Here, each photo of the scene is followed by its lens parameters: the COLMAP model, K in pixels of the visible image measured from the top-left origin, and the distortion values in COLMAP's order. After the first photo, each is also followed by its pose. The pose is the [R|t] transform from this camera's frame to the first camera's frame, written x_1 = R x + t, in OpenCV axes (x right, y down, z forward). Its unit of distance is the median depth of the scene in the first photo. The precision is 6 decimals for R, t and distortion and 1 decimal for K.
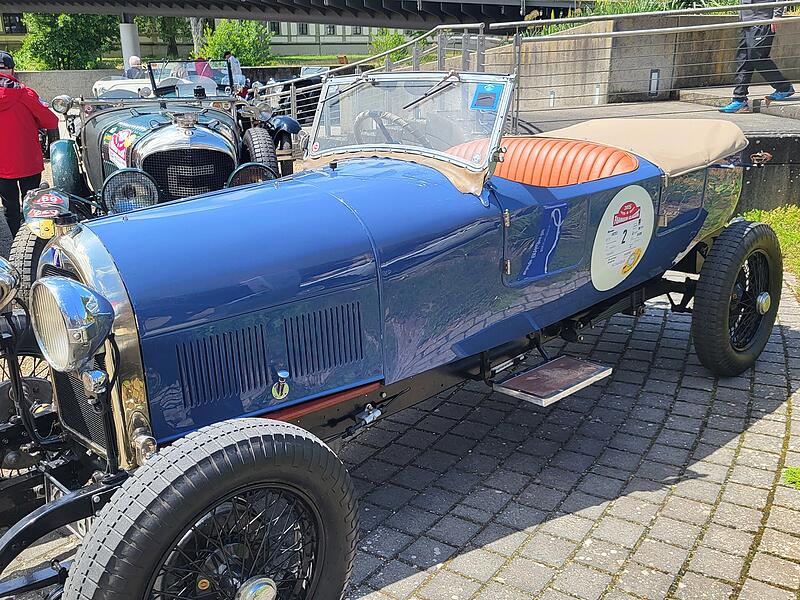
lens RADIAL K [[769.6, 0, 400.0], [0, 769.6, 300.0], [0, 0, 1]] dist [0.047599, -0.009435]
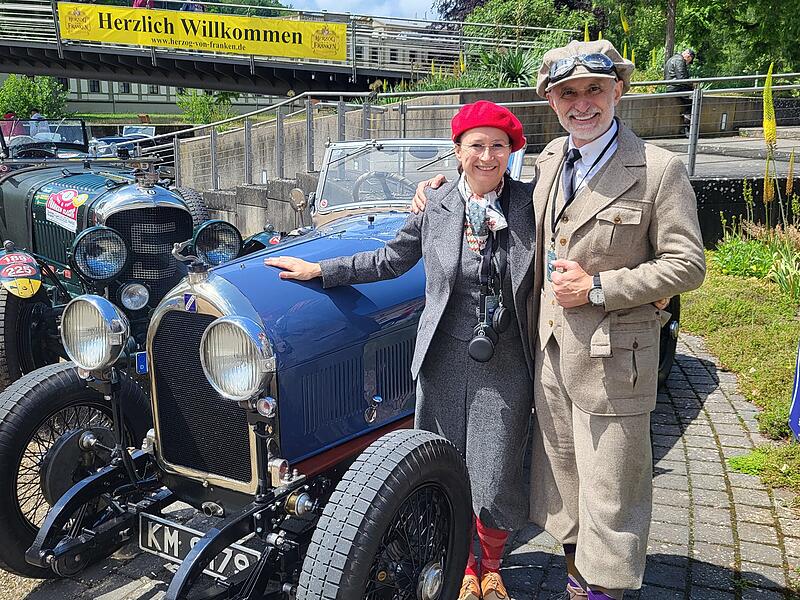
lens RADIAL K [[769.6, 0, 400.0], [0, 769.6, 300.0], [0, 0, 1]] dist [0.047599, -0.009435]
pose [[0.971441, -0.035522, 0.234609, -0.236879], [0.053119, 0.996193, -0.069116, 0.018935], [-0.231261, 0.079605, 0.969630, -0.075717]]
